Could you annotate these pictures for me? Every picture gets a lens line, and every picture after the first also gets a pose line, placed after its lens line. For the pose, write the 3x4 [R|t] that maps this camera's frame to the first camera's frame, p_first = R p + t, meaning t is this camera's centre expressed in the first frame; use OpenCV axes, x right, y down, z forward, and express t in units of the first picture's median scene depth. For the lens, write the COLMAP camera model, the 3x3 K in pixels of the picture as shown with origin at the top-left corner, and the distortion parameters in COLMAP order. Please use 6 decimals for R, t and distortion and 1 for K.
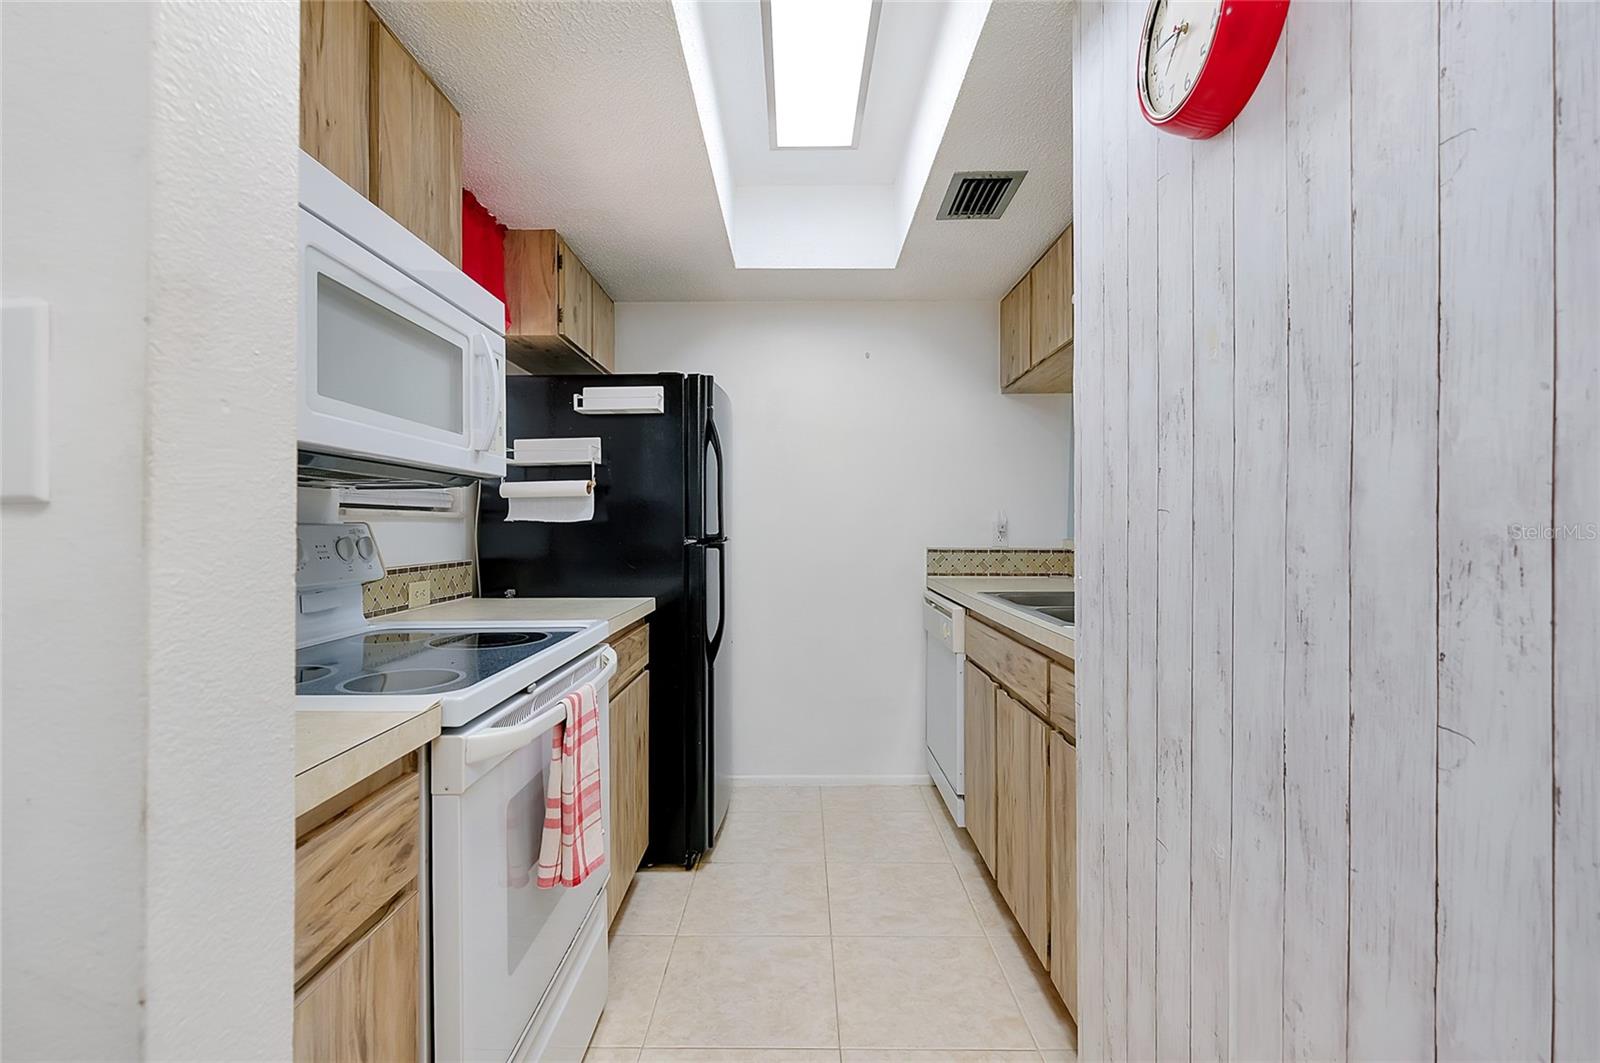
lens RADIAL K [[731.0, 0, 799.7], [0, 731.0, 520.1], [0, 0, 1]] dist [-0.000682, -0.000067]
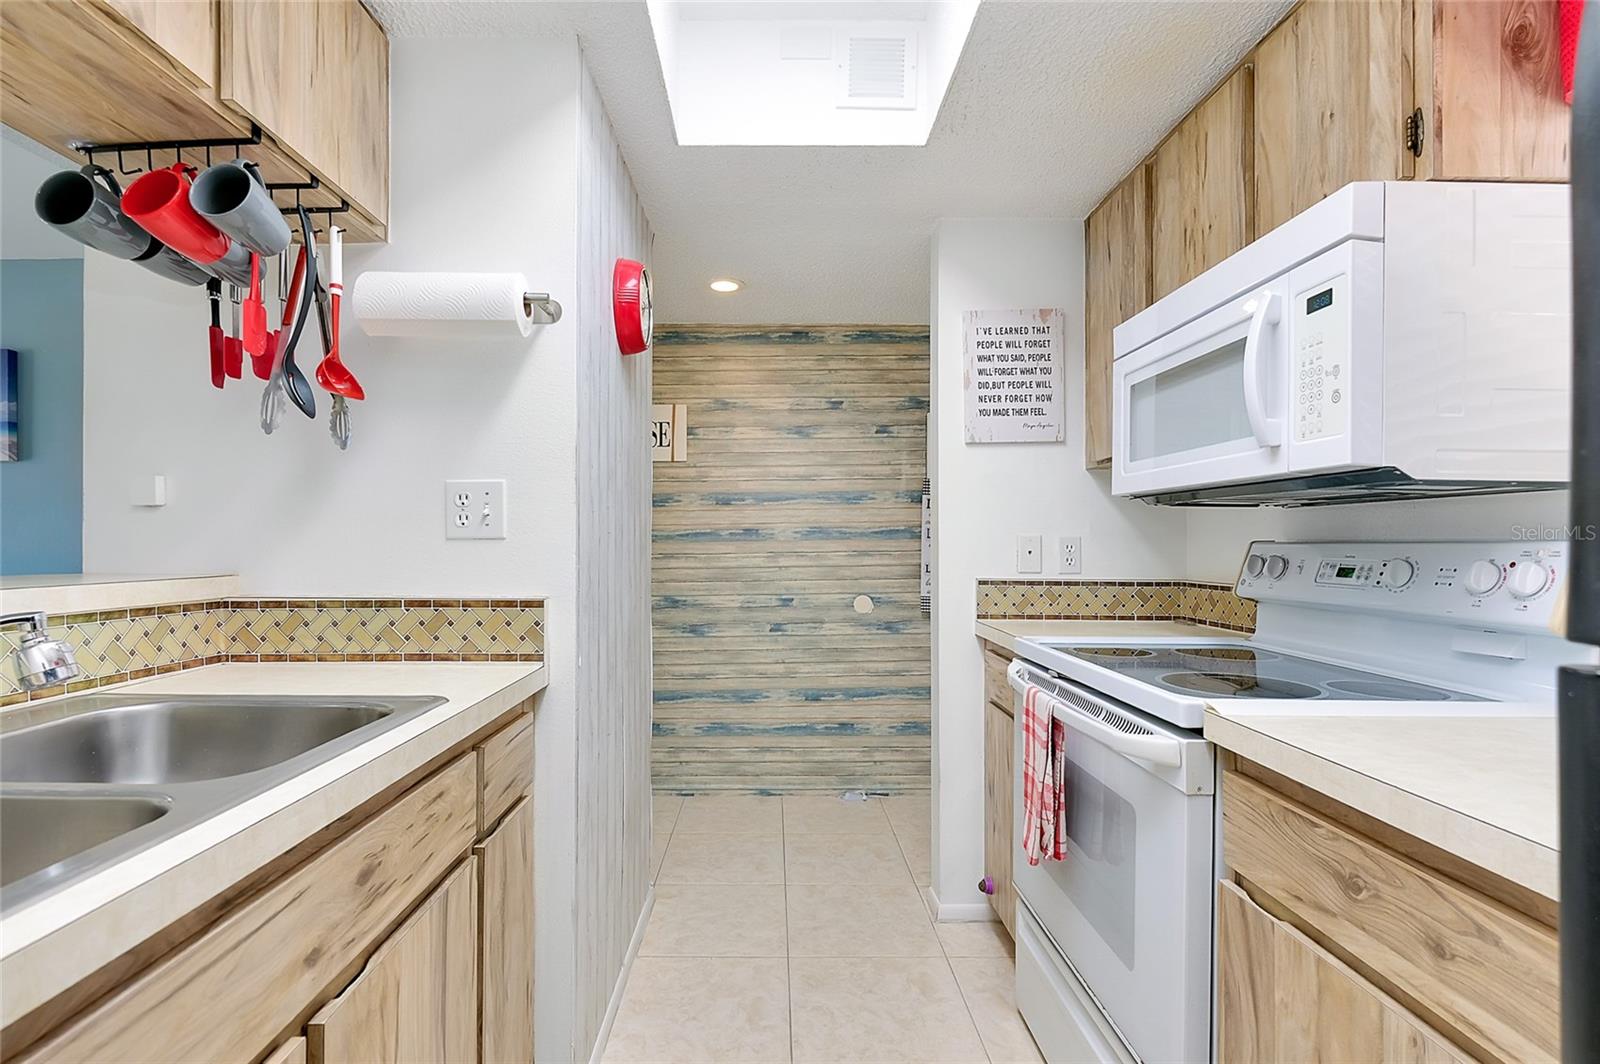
lens RADIAL K [[751.6, 0, 771.3], [0, 751.6, 535.6], [0, 0, 1]] dist [-0.000882, -0.000144]
pose [[-0.999985, -0.002644, -0.004833, 0.063746], [-0.002568, 0.999873, -0.015759, 0.008692], [0.004874, -0.015747, -0.999864, 1.218467]]
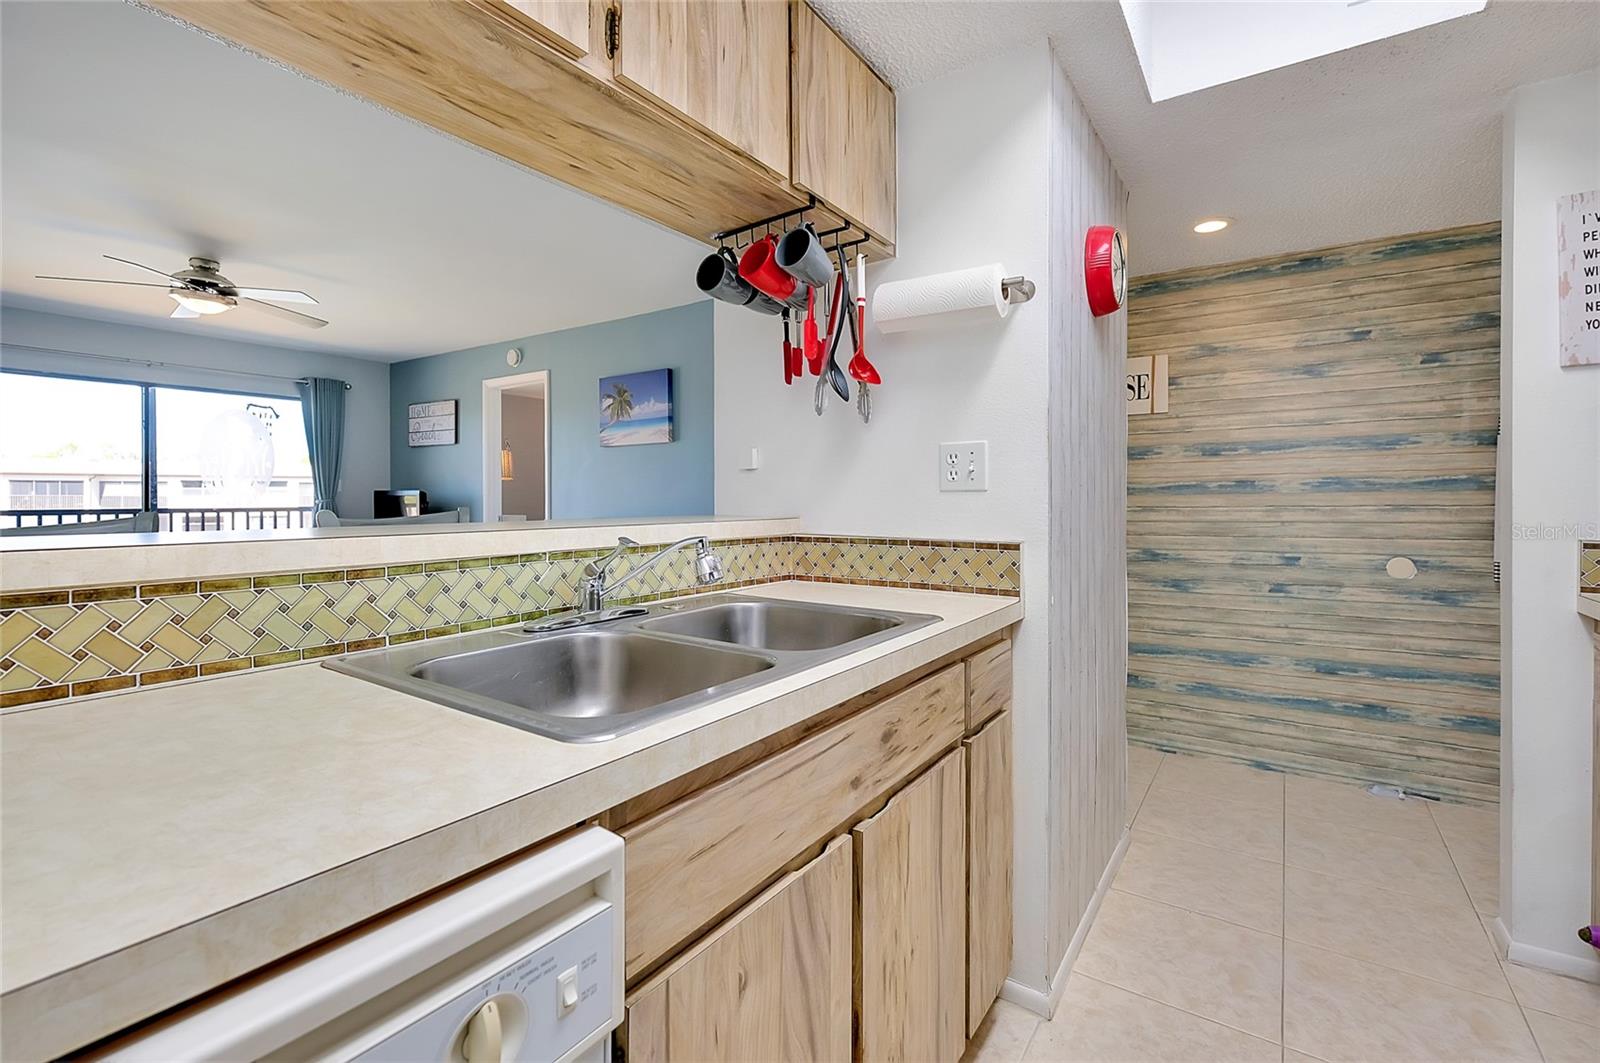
lens RADIAL K [[709.8, 0, 803.3], [0, 709.8, 498.3], [0, 0, 1]] dist [-0.001571, -0.000013]
pose [[-0.830376, -0.003492, 0.557192, 0.044190], [-0.005373, 0.999984, -0.001741, 0.011536], [-0.557177, -0.004440, -0.830382, 1.269982]]
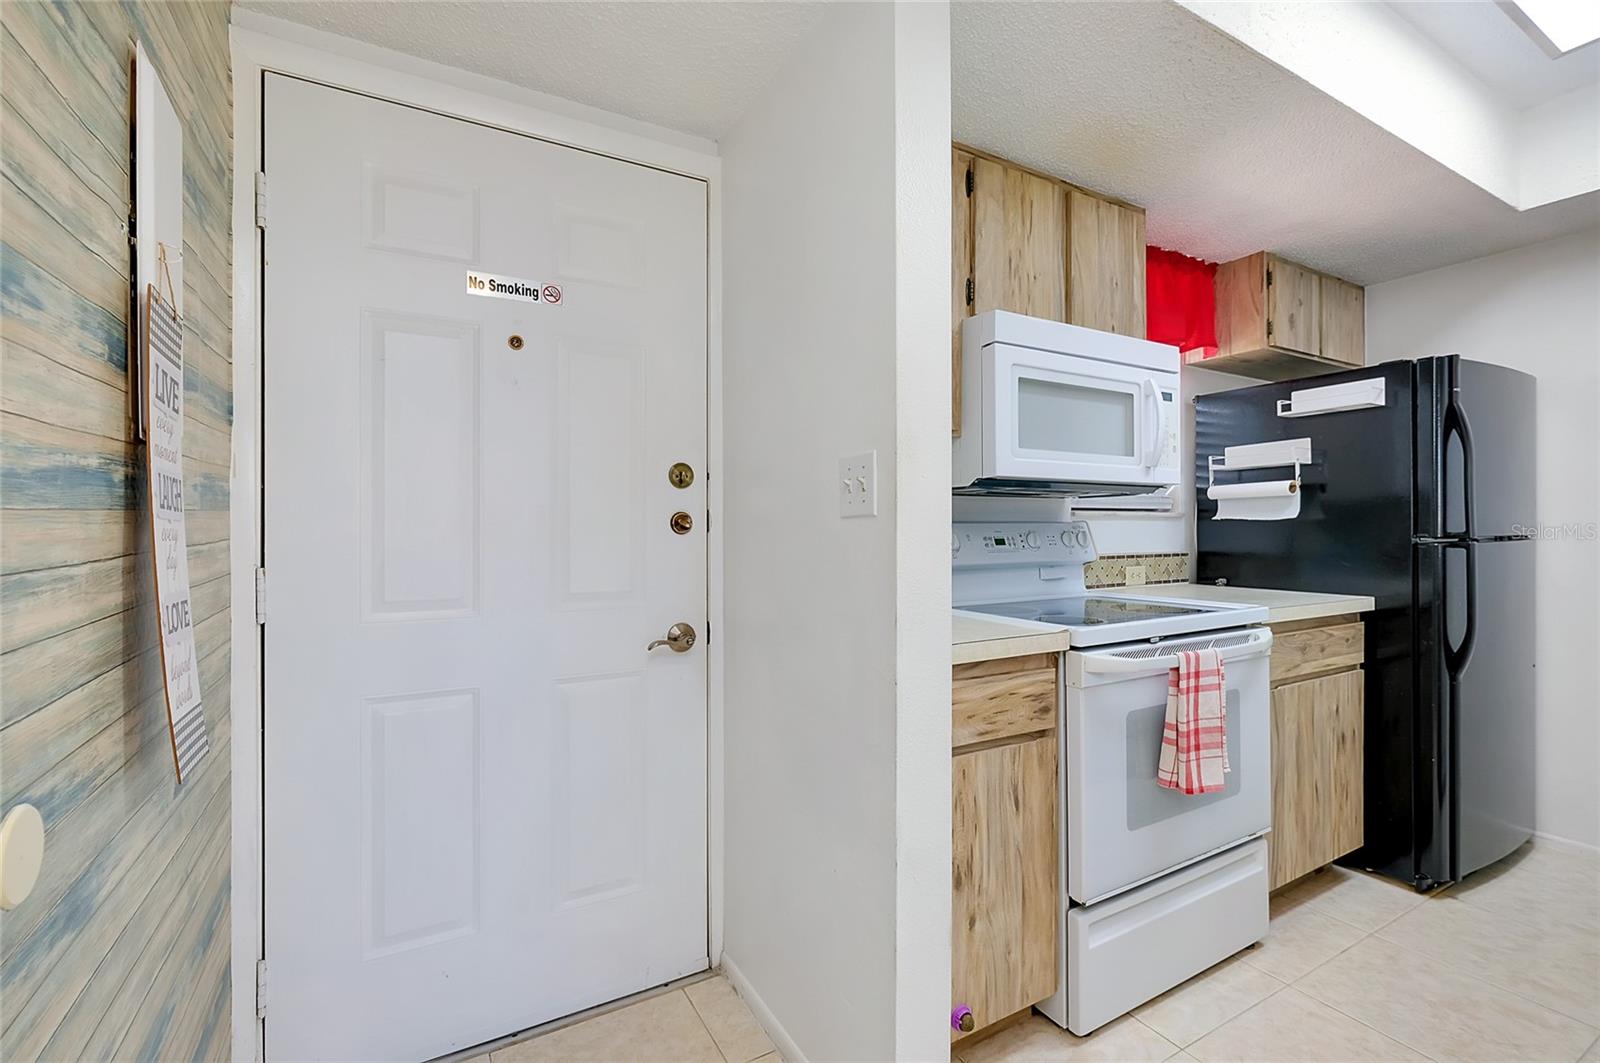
lens RADIAL K [[701.1, 0, 798.5], [0, 701.1, 526.9], [0, 0, 1]] dist [-0.000952, -0.000039]
pose [[0.498712, 0.001845, -0.866766, 0.239203], [0.008381, 0.999941, 0.006951, 0.000191], [0.866727, -0.010731, 0.498667, -0.131638]]
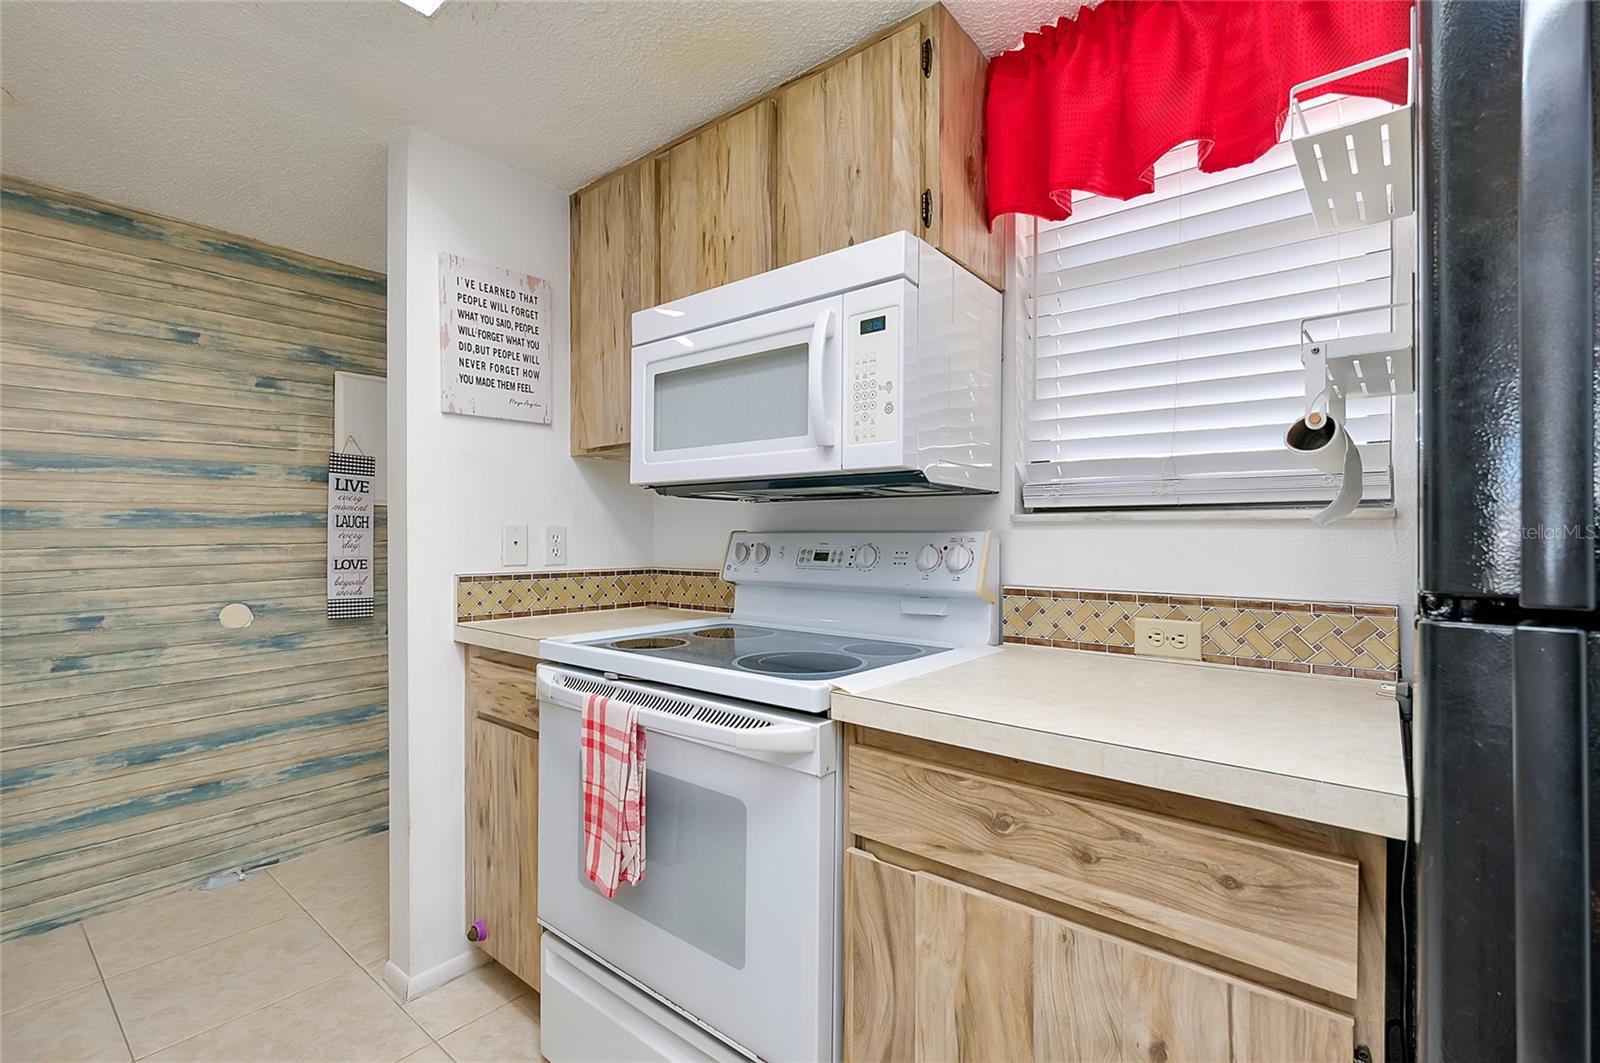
lens RADIAL K [[710.3, 0, 804.1], [0, 710.3, 537.4], [0, 0, 1]] dist [-0.001082, 0.000142]
pose [[-0.626896, 0.001253, -0.779102, 0.160256], [0.002885, 0.999996, -0.000713, 0.009275], [0.779097, -0.002695, -0.626897, 1.026741]]
